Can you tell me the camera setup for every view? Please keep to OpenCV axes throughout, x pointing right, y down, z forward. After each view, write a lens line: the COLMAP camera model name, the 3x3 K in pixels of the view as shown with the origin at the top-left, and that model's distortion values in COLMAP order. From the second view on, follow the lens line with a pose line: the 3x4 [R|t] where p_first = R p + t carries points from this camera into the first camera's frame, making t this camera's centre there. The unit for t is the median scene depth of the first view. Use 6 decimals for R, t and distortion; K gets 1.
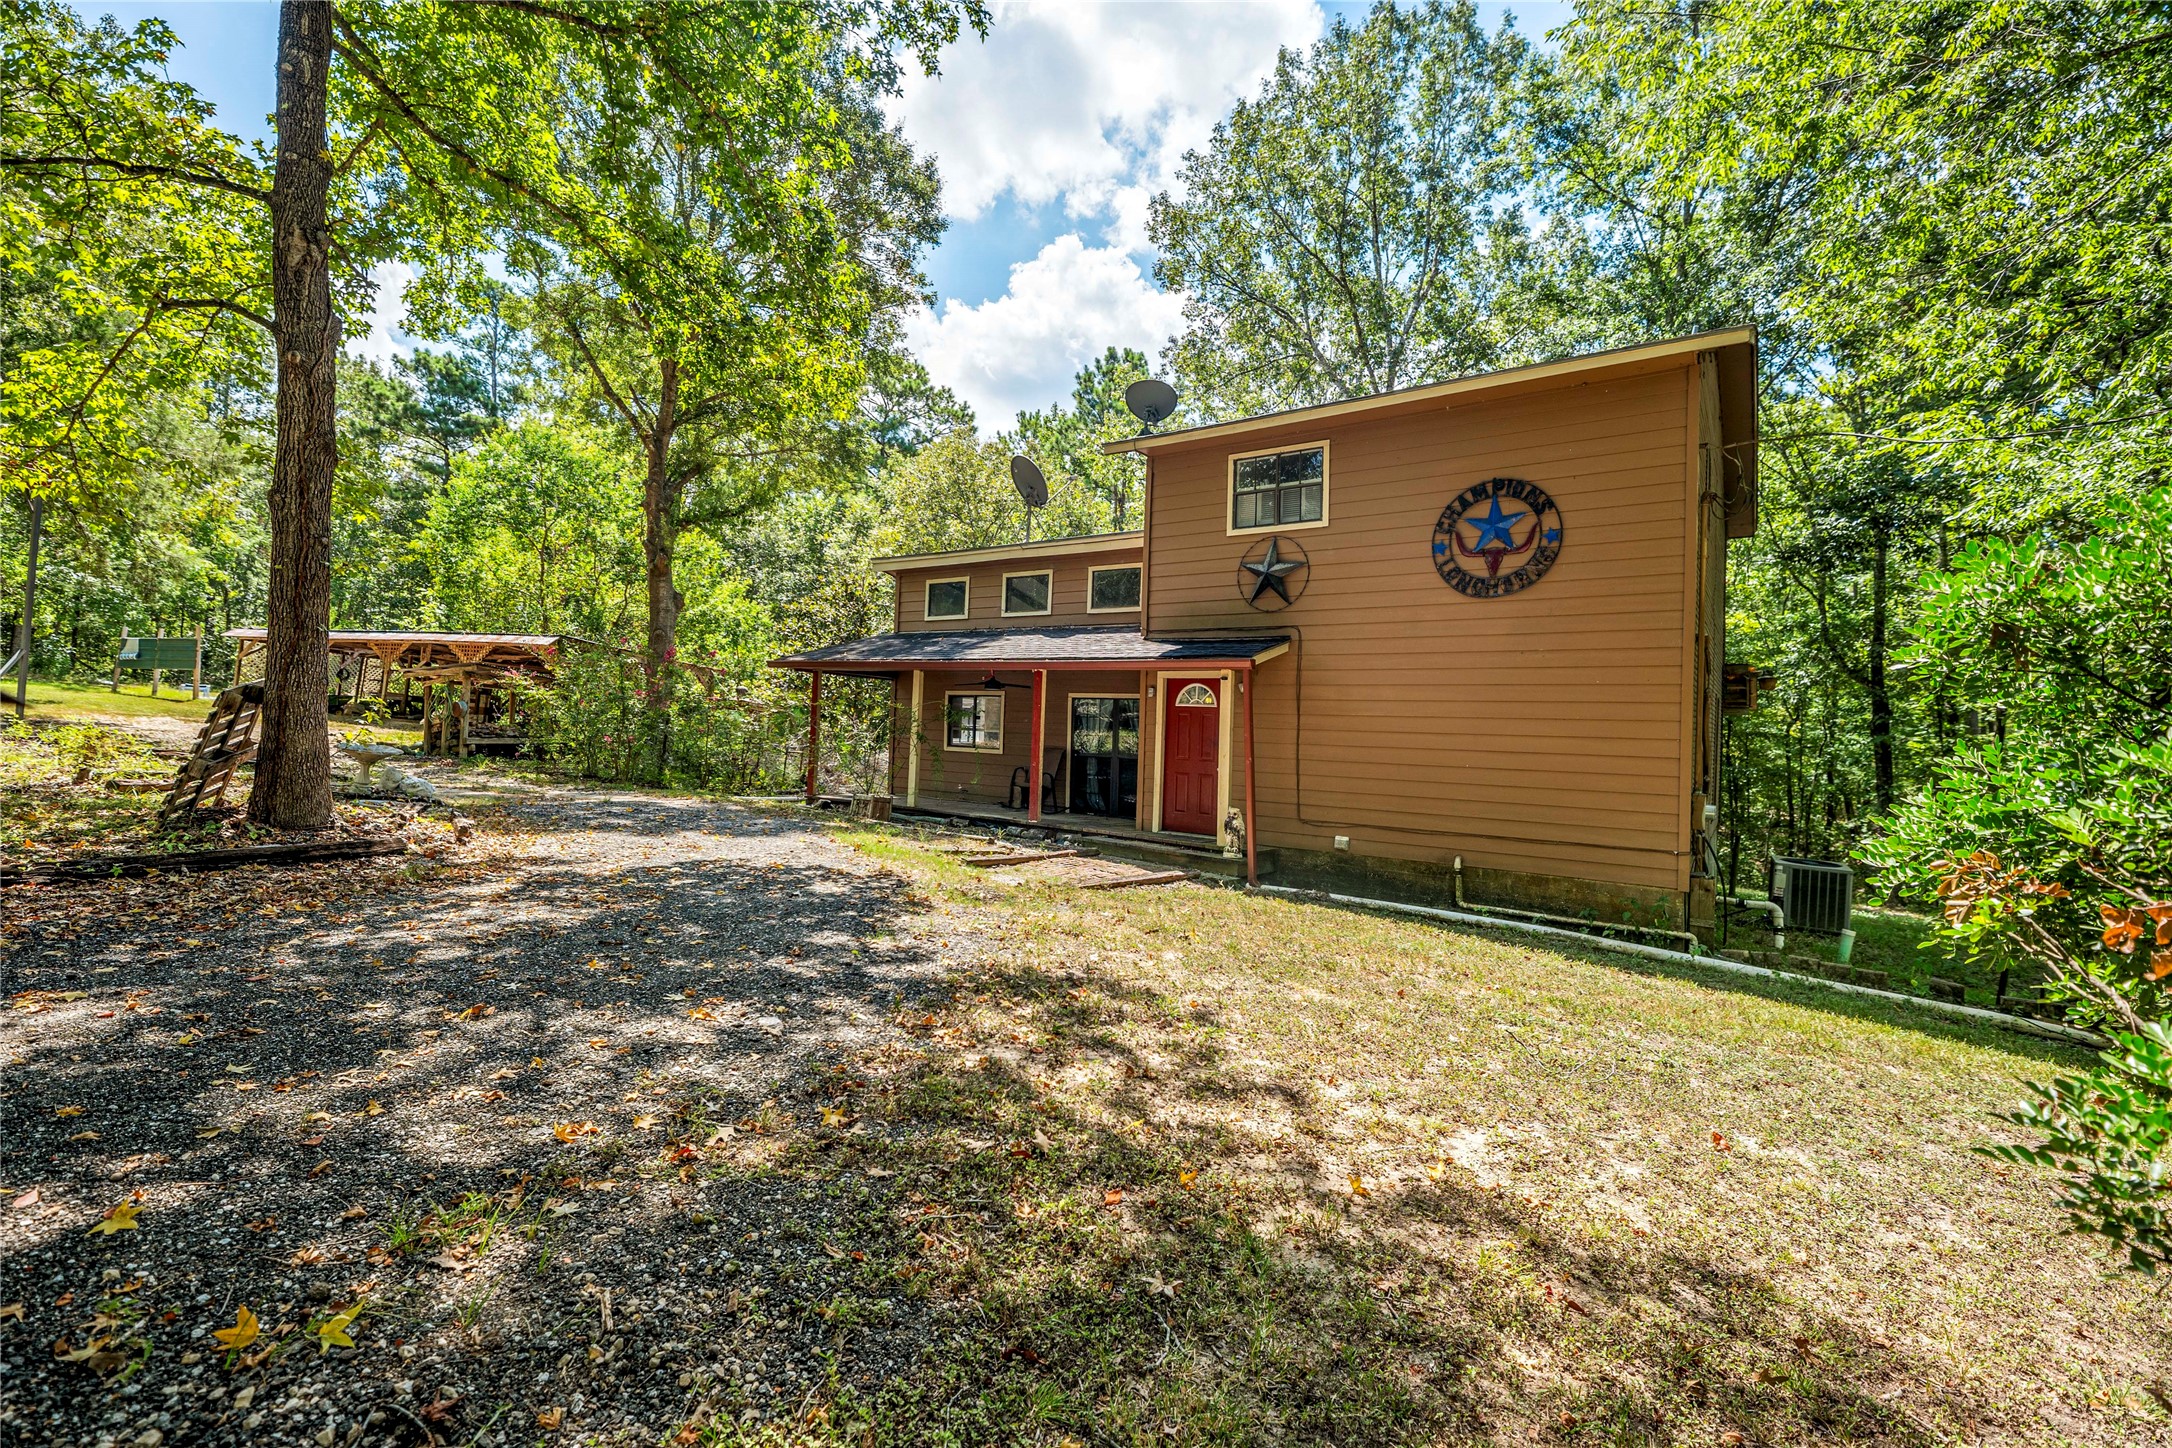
lens RADIAL K [[892.2, 0, 1079.2], [0, 892.2, 707.7], [0, 0, 1]] dist [-0.001799, -0.000166]
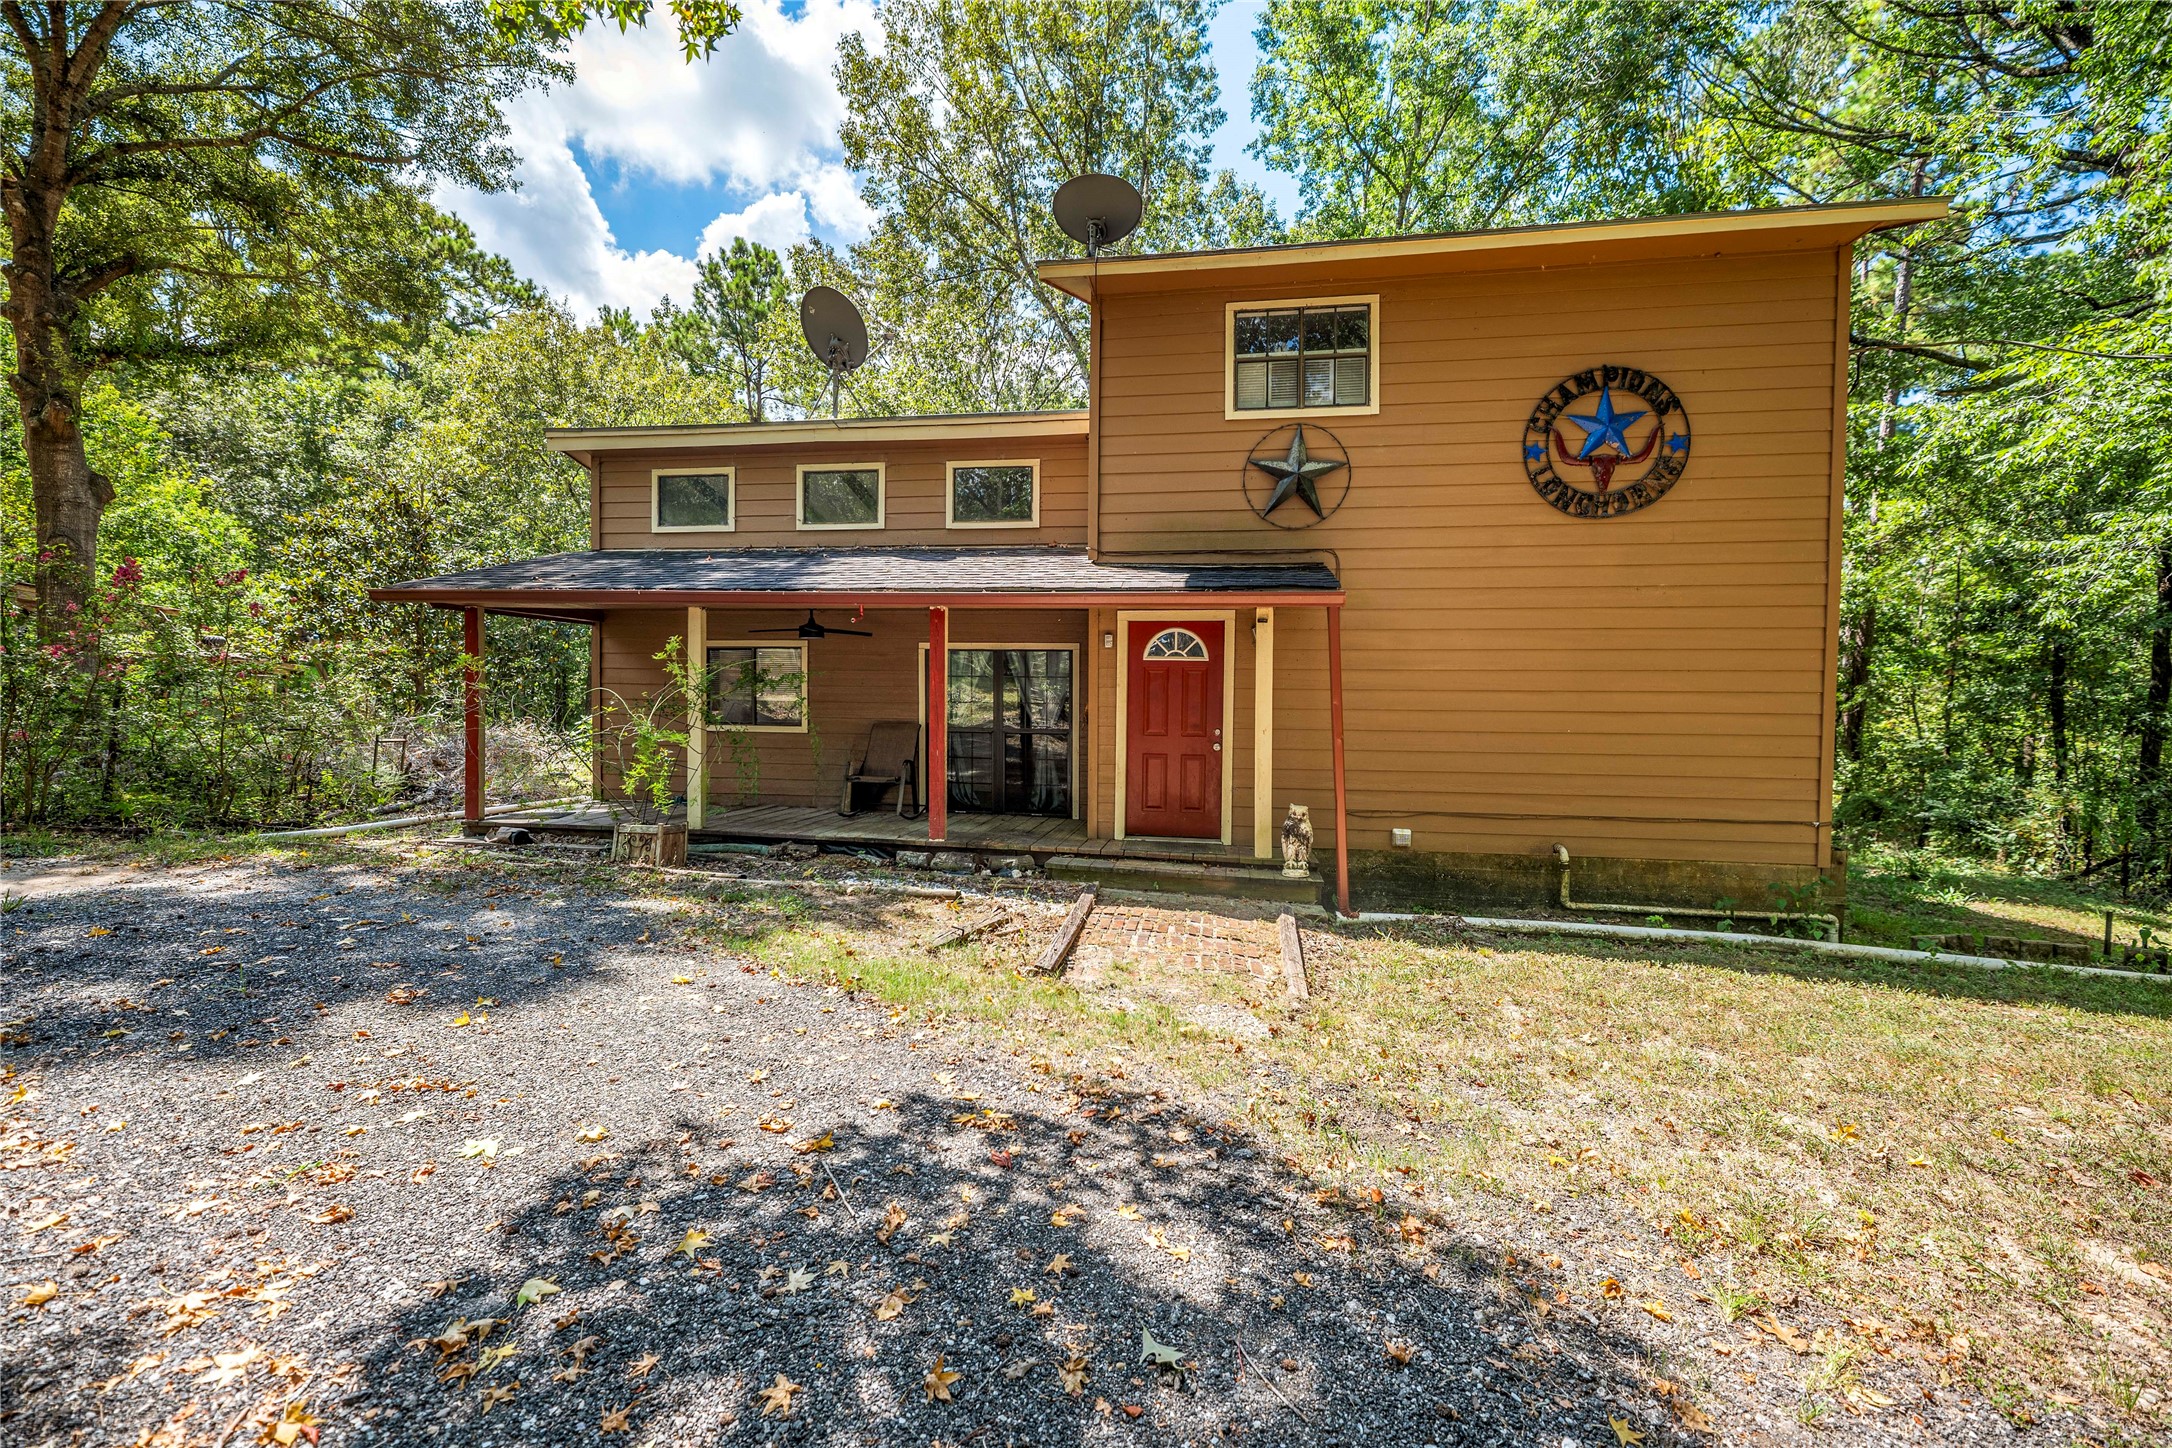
lens RADIAL K [[892.2, 0, 1079.2], [0, 892.2, 707.7], [0, 0, 1]] dist [-0.001799, -0.000166]
pose [[0.903282, -0.035609, 0.427566, -0.270427], [0.012644, 0.998326, 0.056431, -0.005361], [-0.428860, -0.045567, 0.902221, 0.428641]]
